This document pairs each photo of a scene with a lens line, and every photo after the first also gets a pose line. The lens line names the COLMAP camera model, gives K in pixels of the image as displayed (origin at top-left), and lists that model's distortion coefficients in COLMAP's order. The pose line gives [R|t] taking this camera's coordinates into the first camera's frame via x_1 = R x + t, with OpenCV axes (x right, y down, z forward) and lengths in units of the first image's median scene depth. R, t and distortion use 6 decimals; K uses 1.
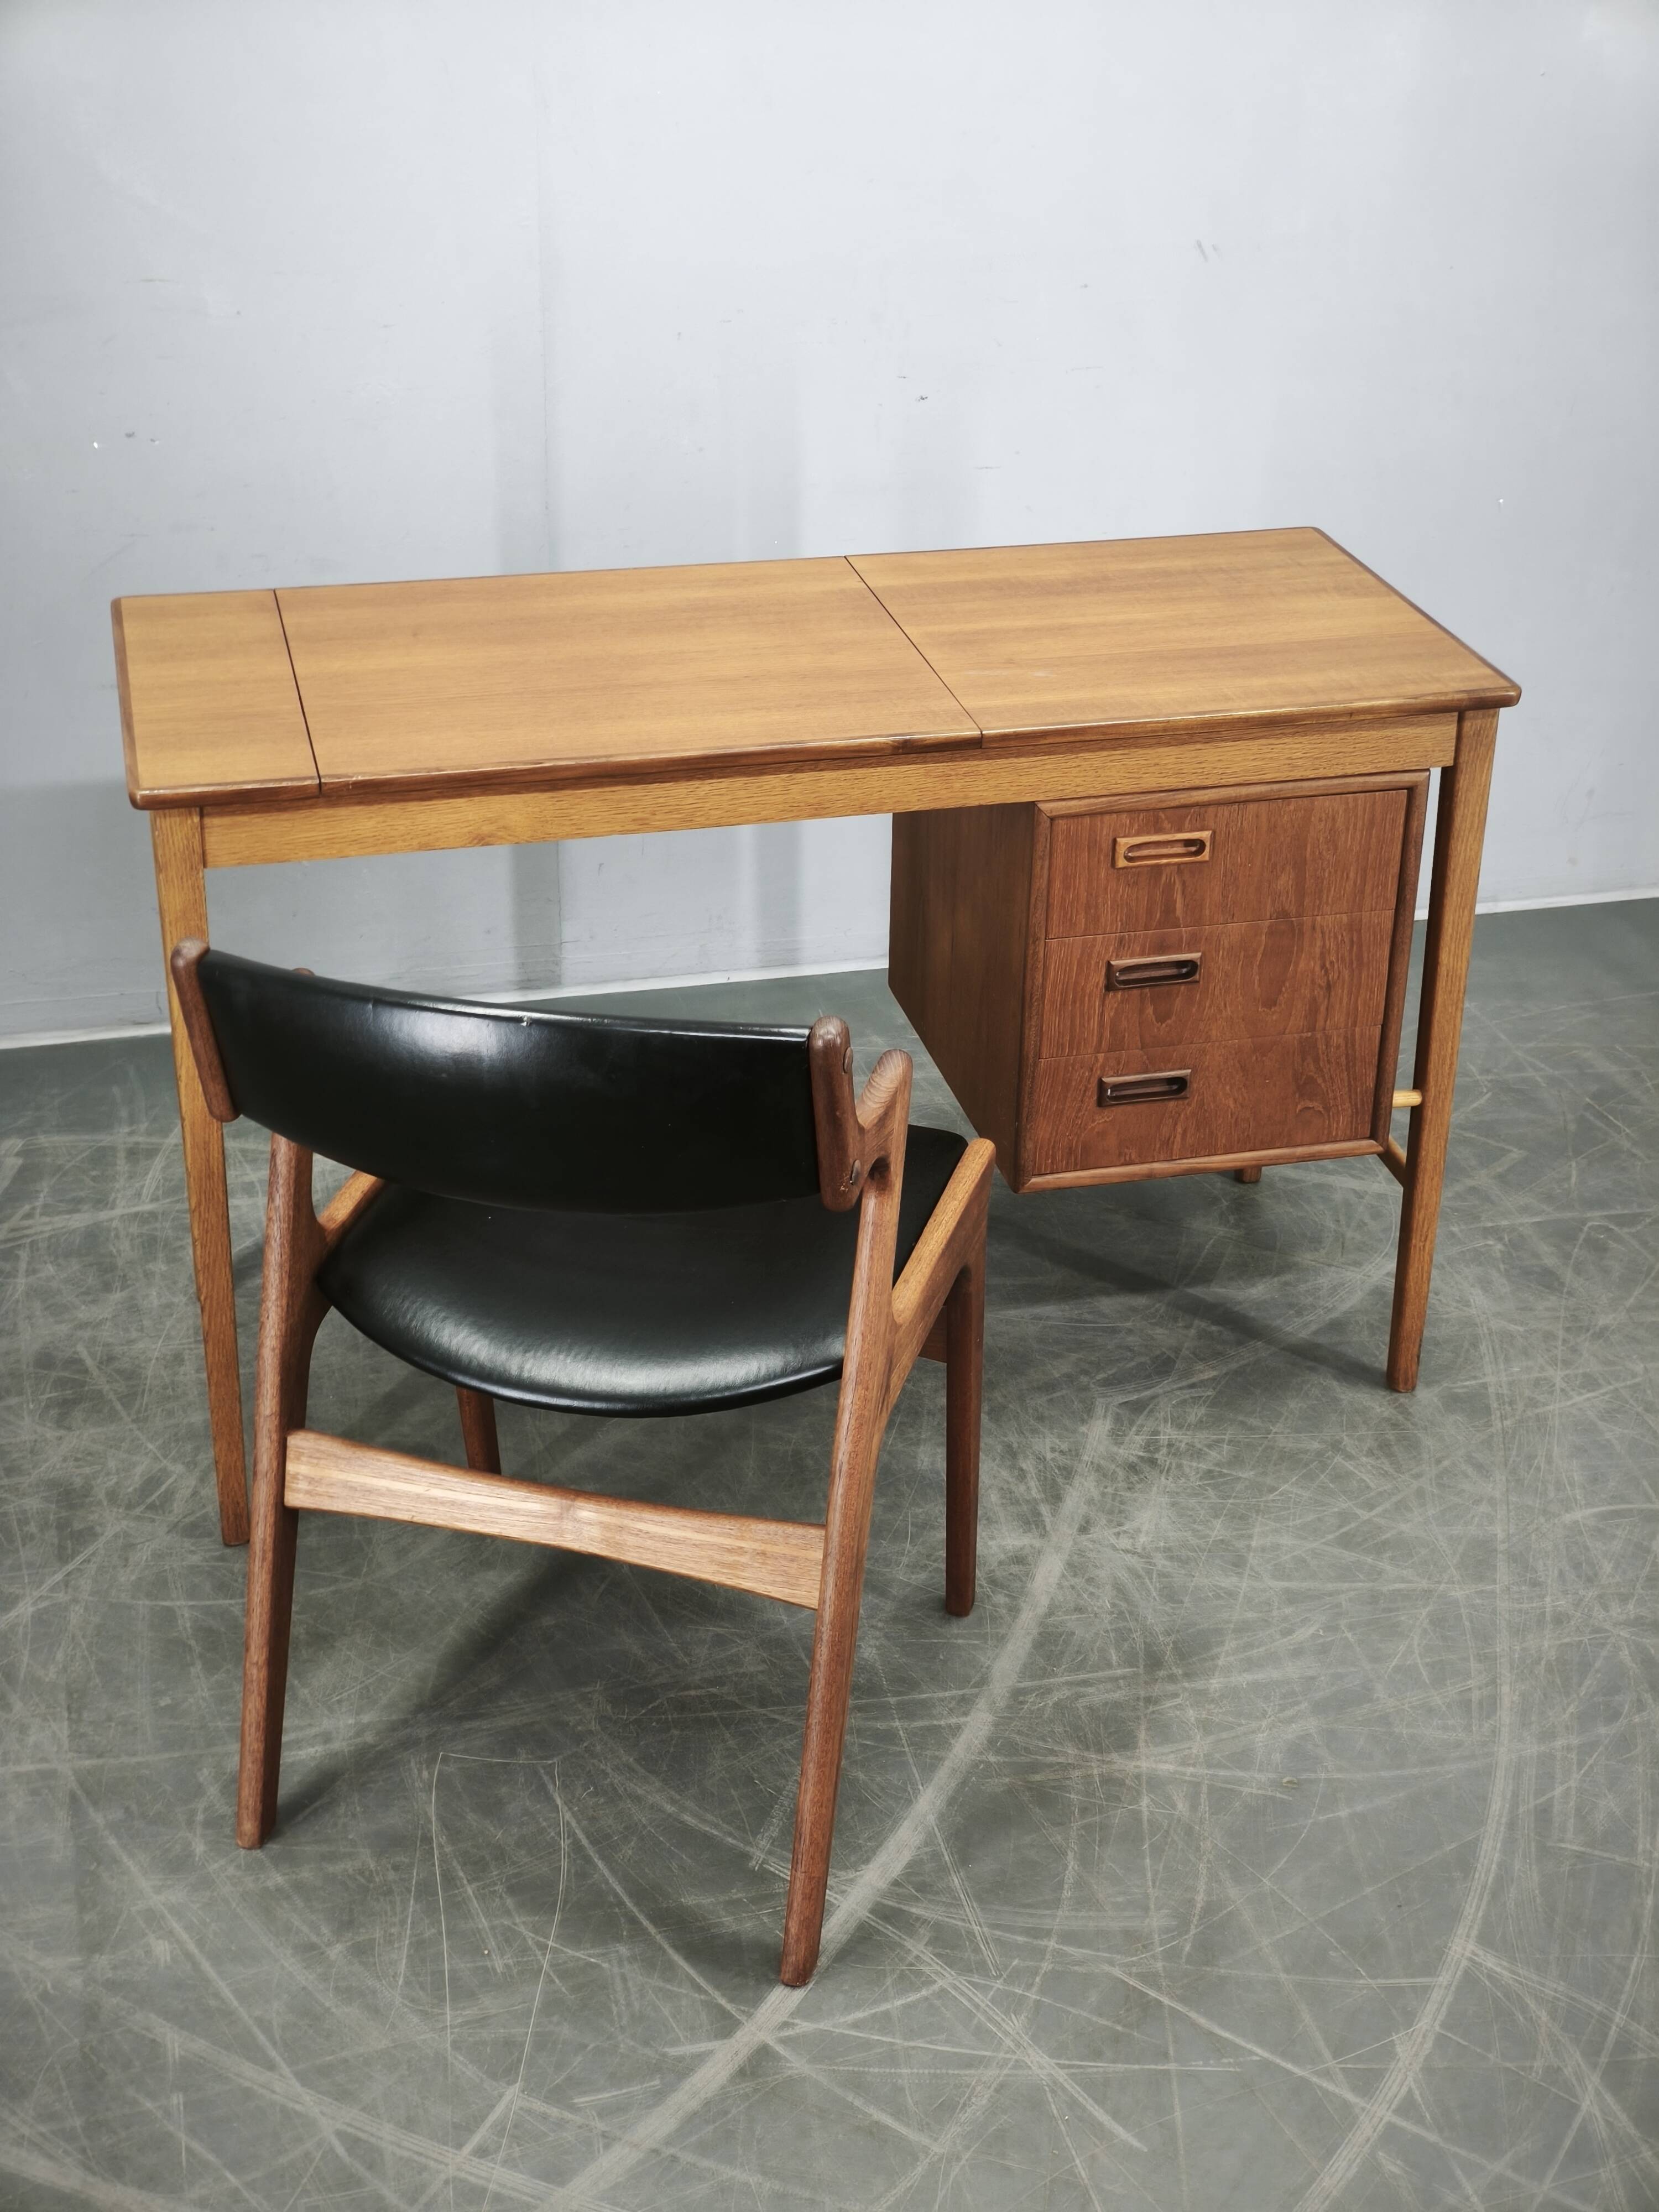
lens RADIAL K [[3012.7, 0, 835.8], [0, 3012.7, 1106.0], [0, 0, 1]] dist [-0.011697, 0.365056]
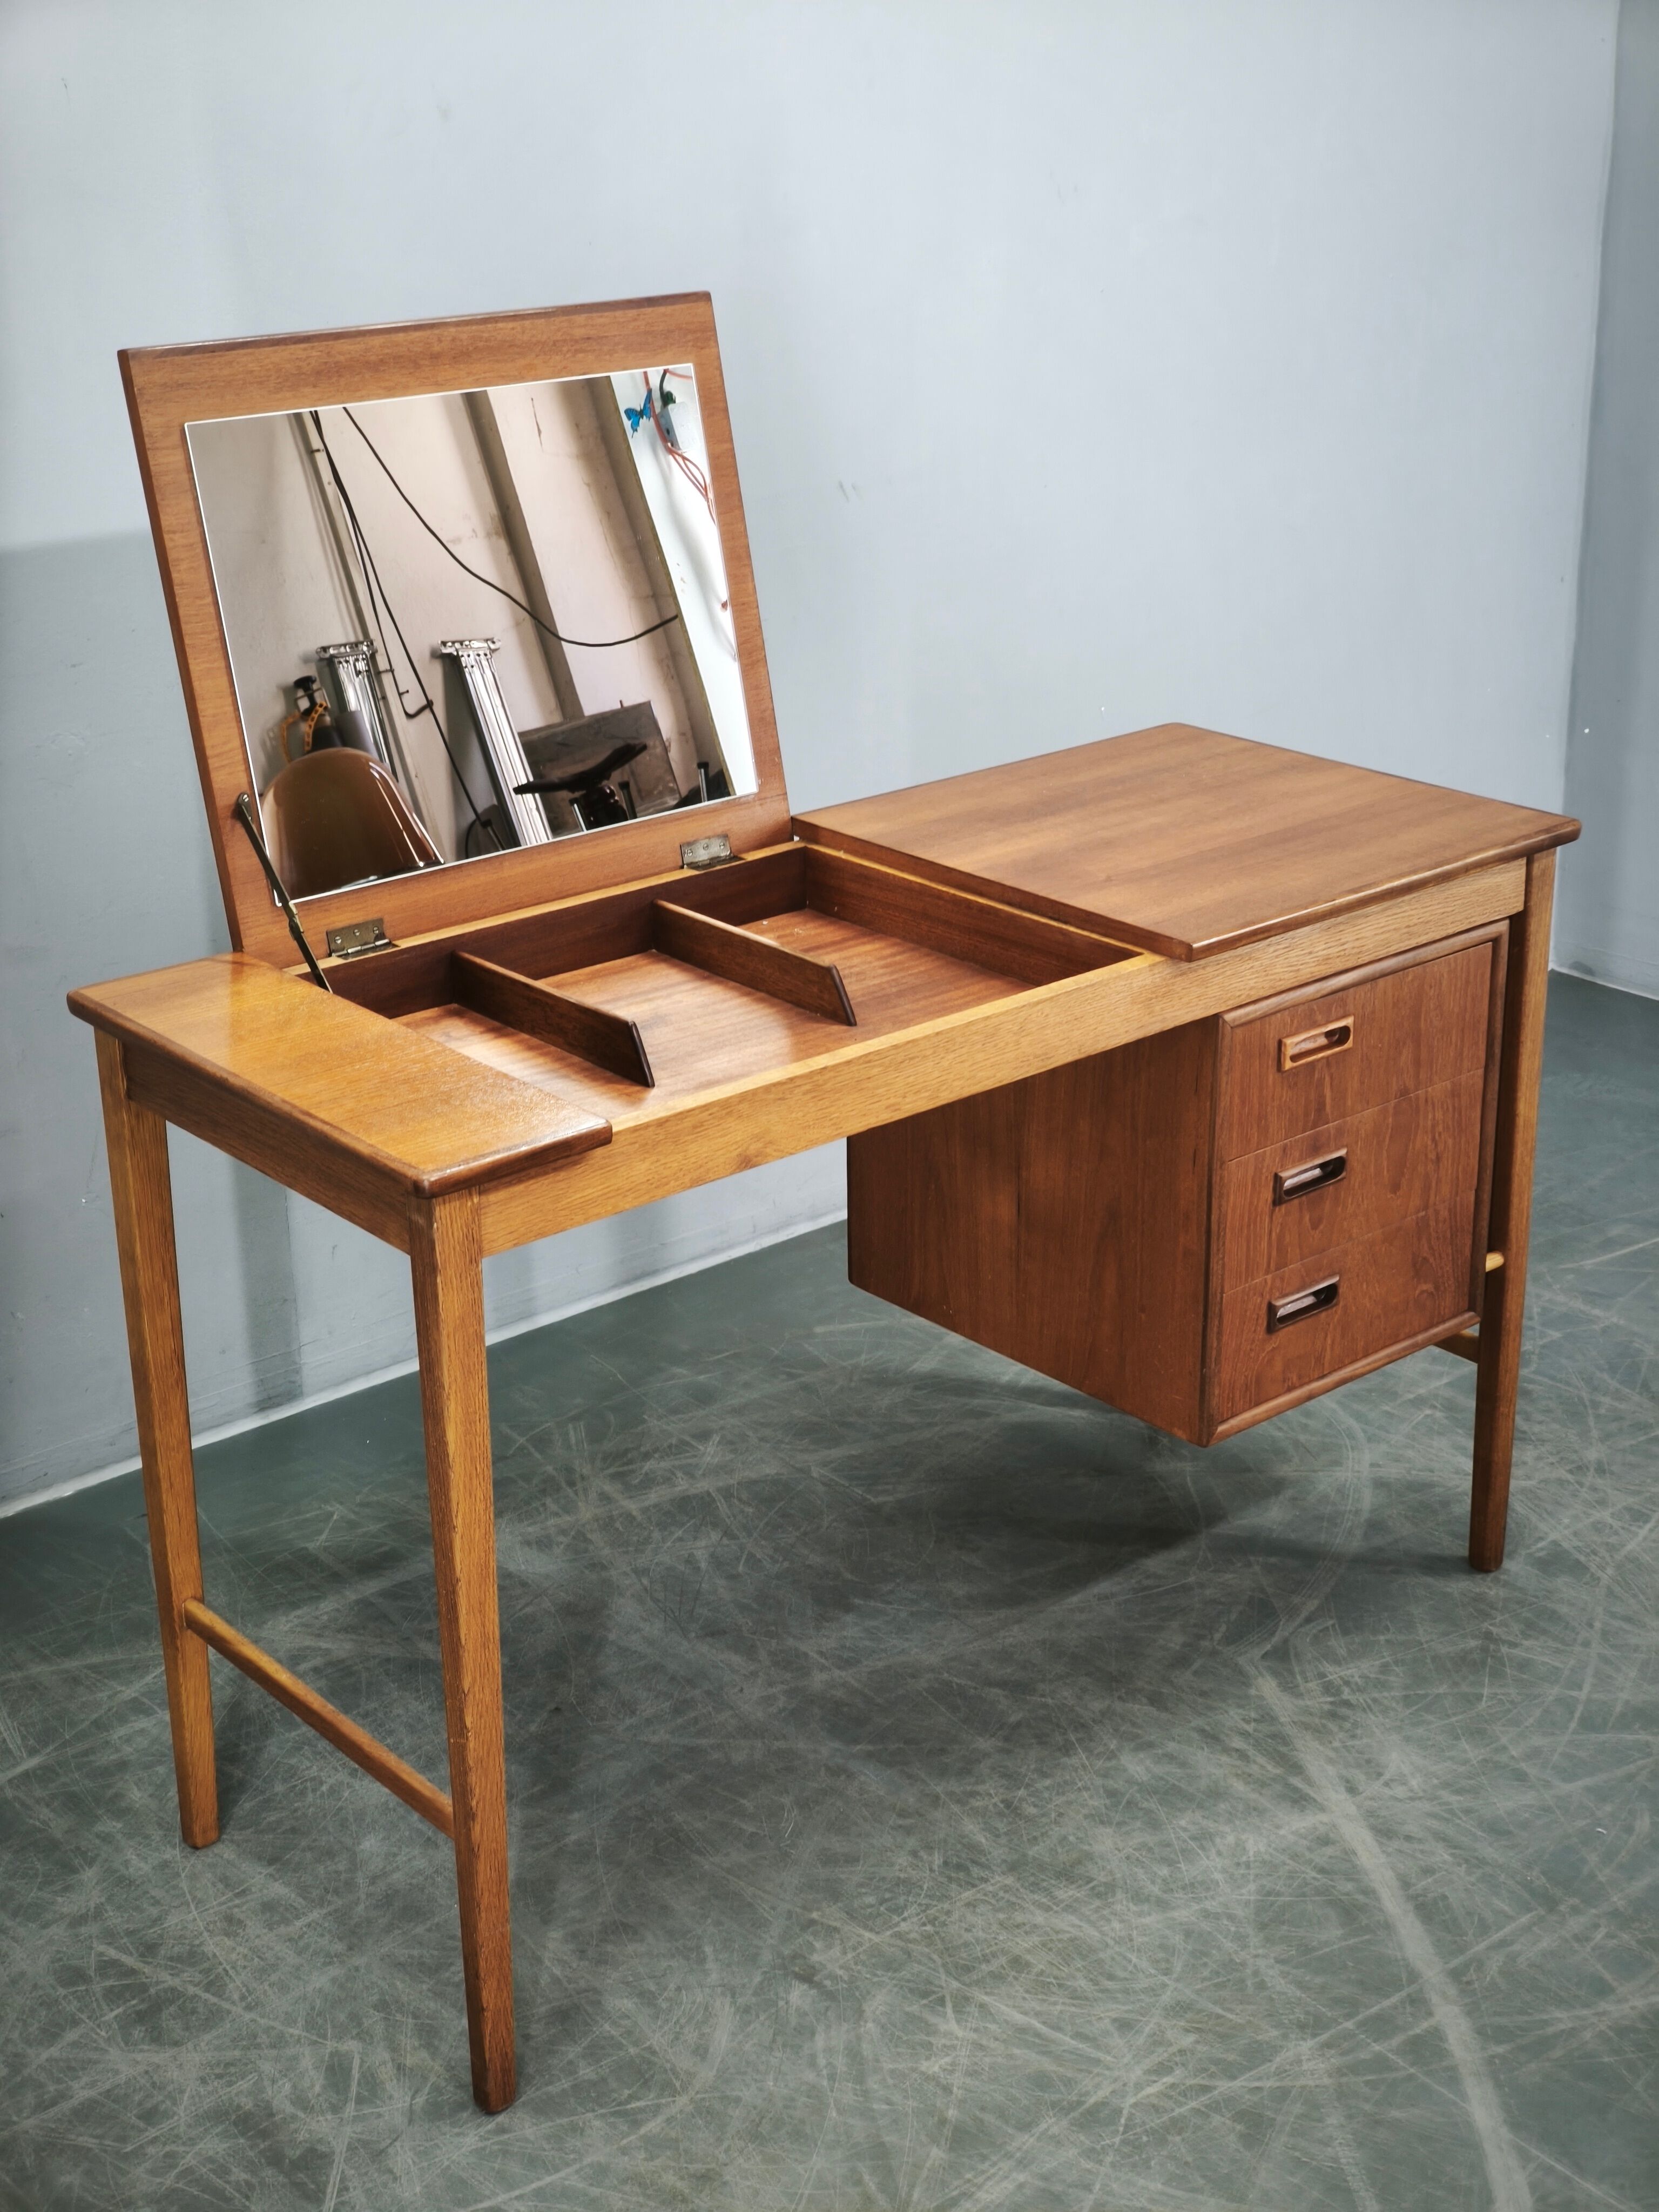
lens RADIAL K [[3002.5, 0, 837.5], [0, 3002.5, 1118.2], [0, 0, 1]] dist [0.071233, -0.098794]
pose [[0.892771, -0.191075, 0.407983, -0.403298], [0.235218, 0.970064, -0.060397, -0.040037], [-0.384229, 0.149885, 0.910990, 0.201751]]
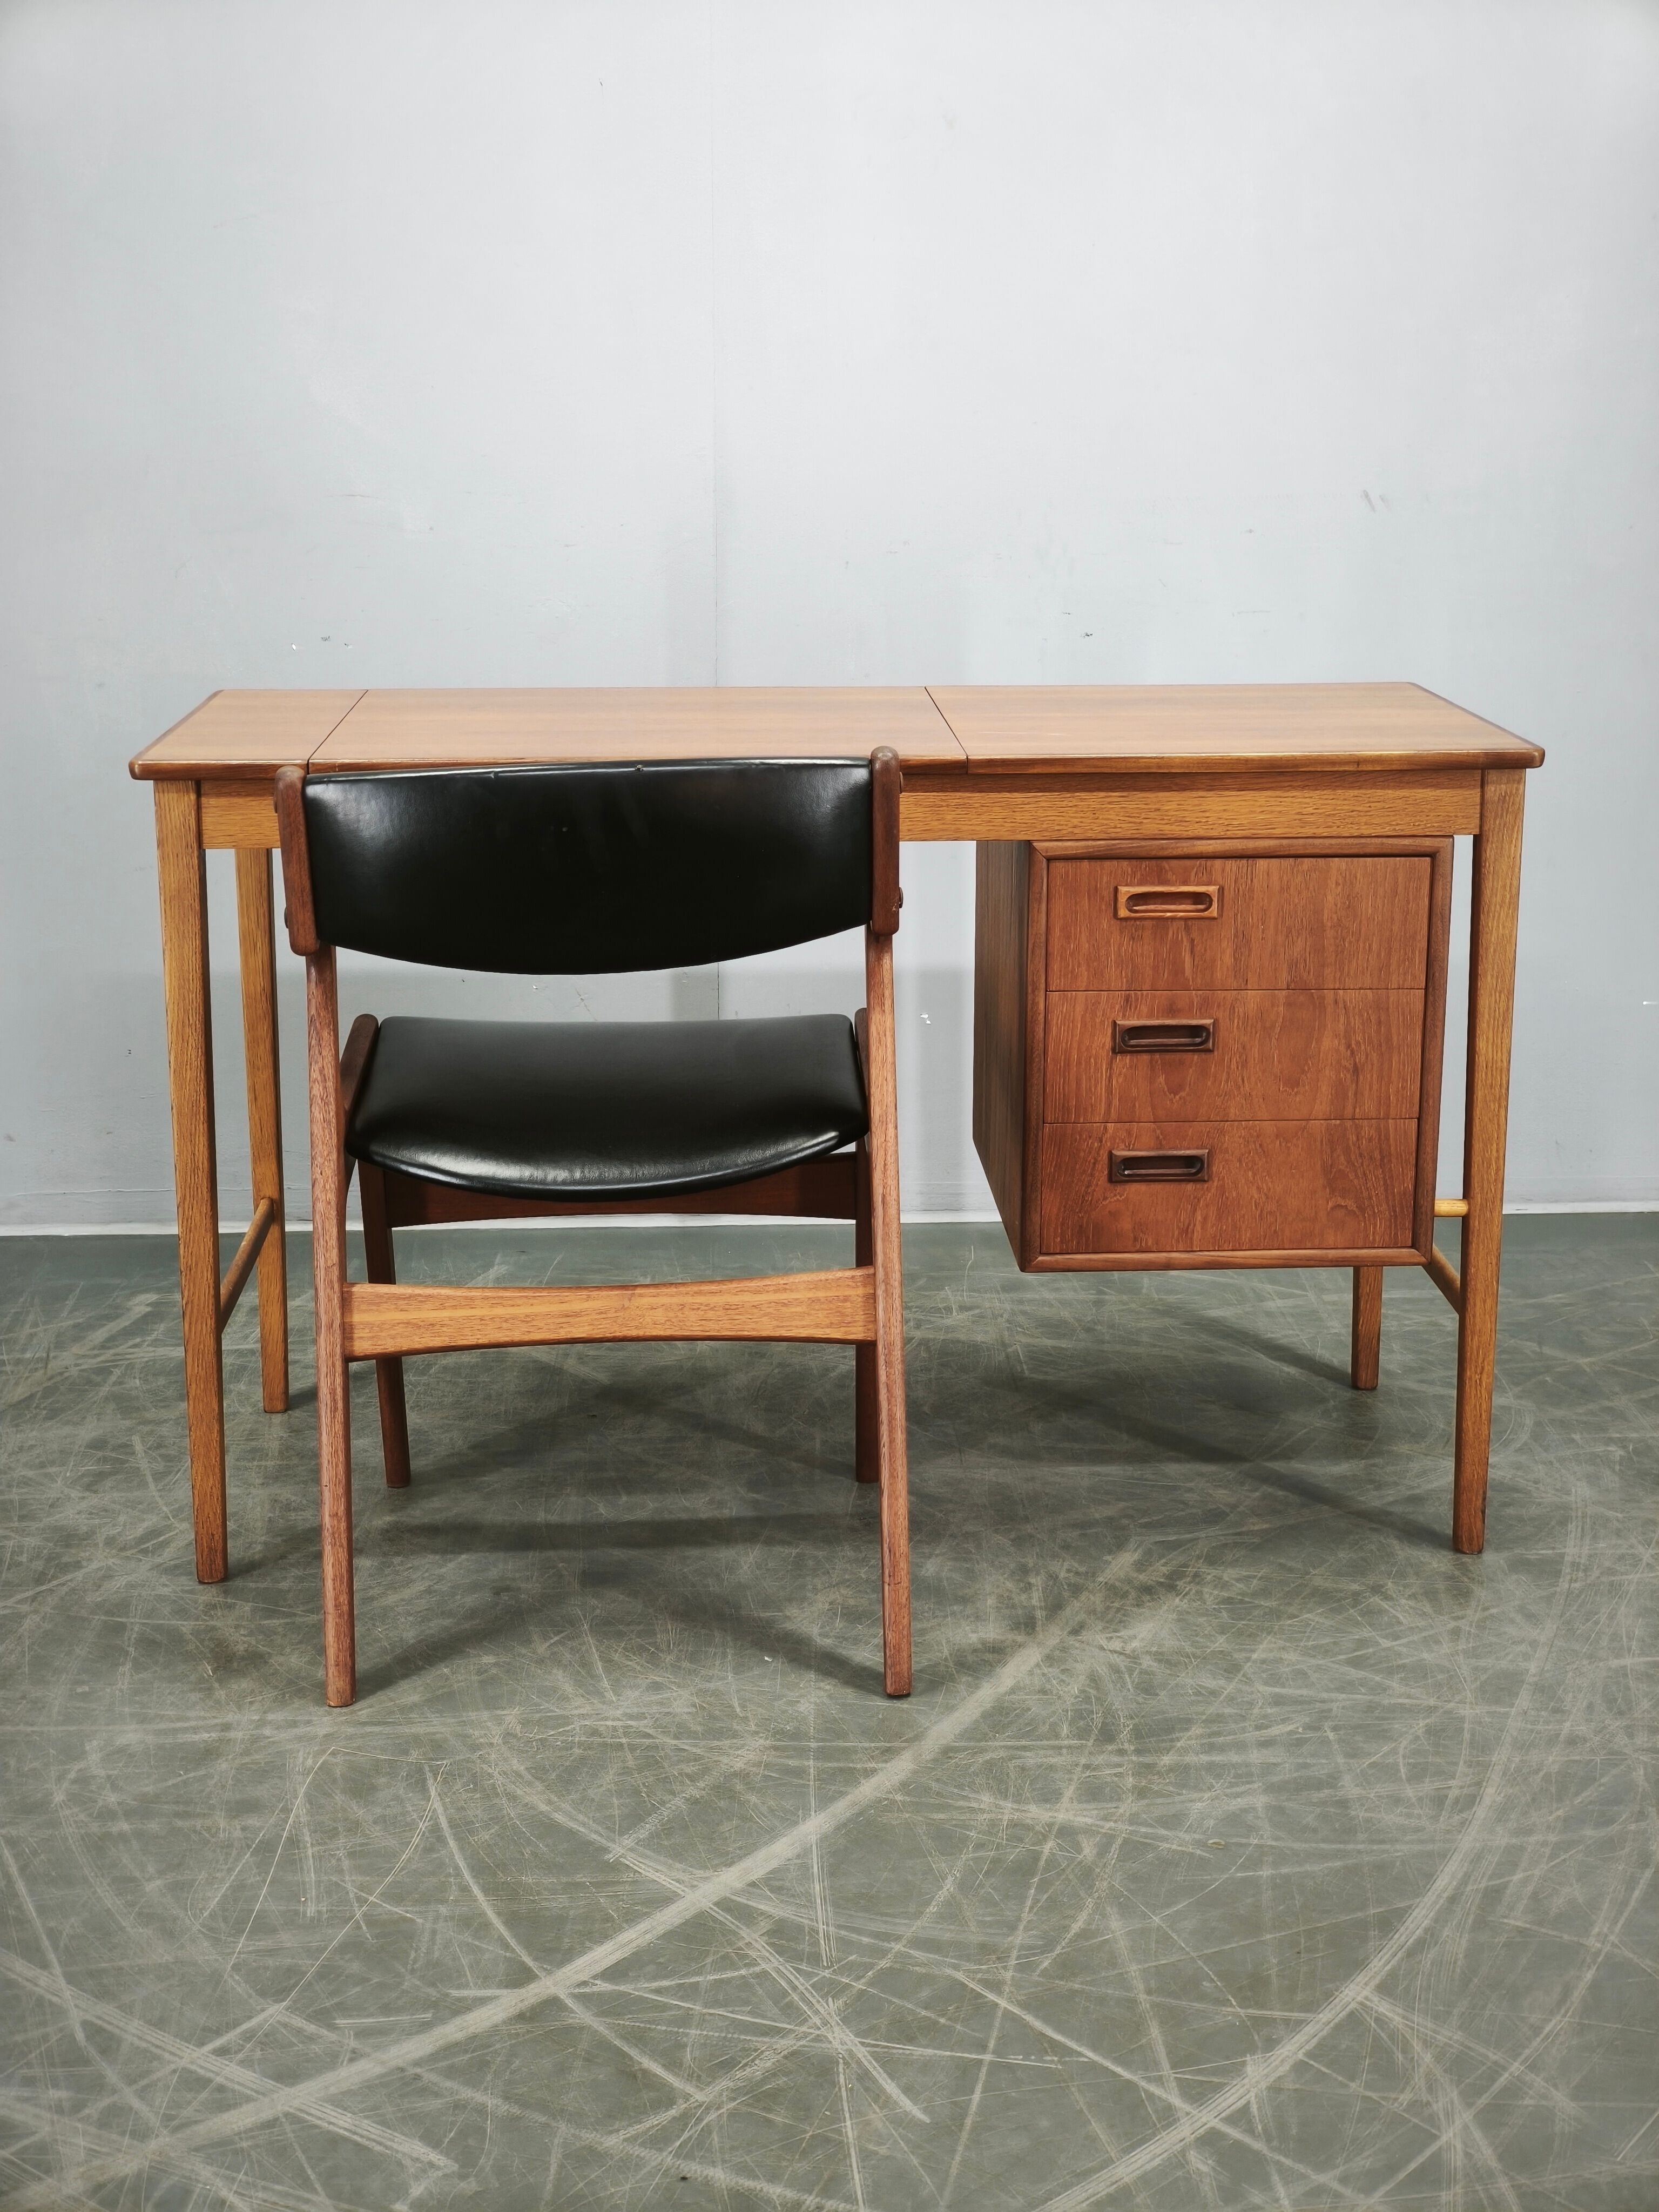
lens RADIAL K [[3012.7, 0, 835.8], [0, 3012.7, 1106.0], [0, 0, 1]] dist [-0.011697, 0.365056]
pose [[0.981799, 0.033522, -0.186941, 0.184047], [-0.075603, 0.971934, -0.222777, 0.201546], [0.174227, 0.232855, 0.956778, 0.056950]]
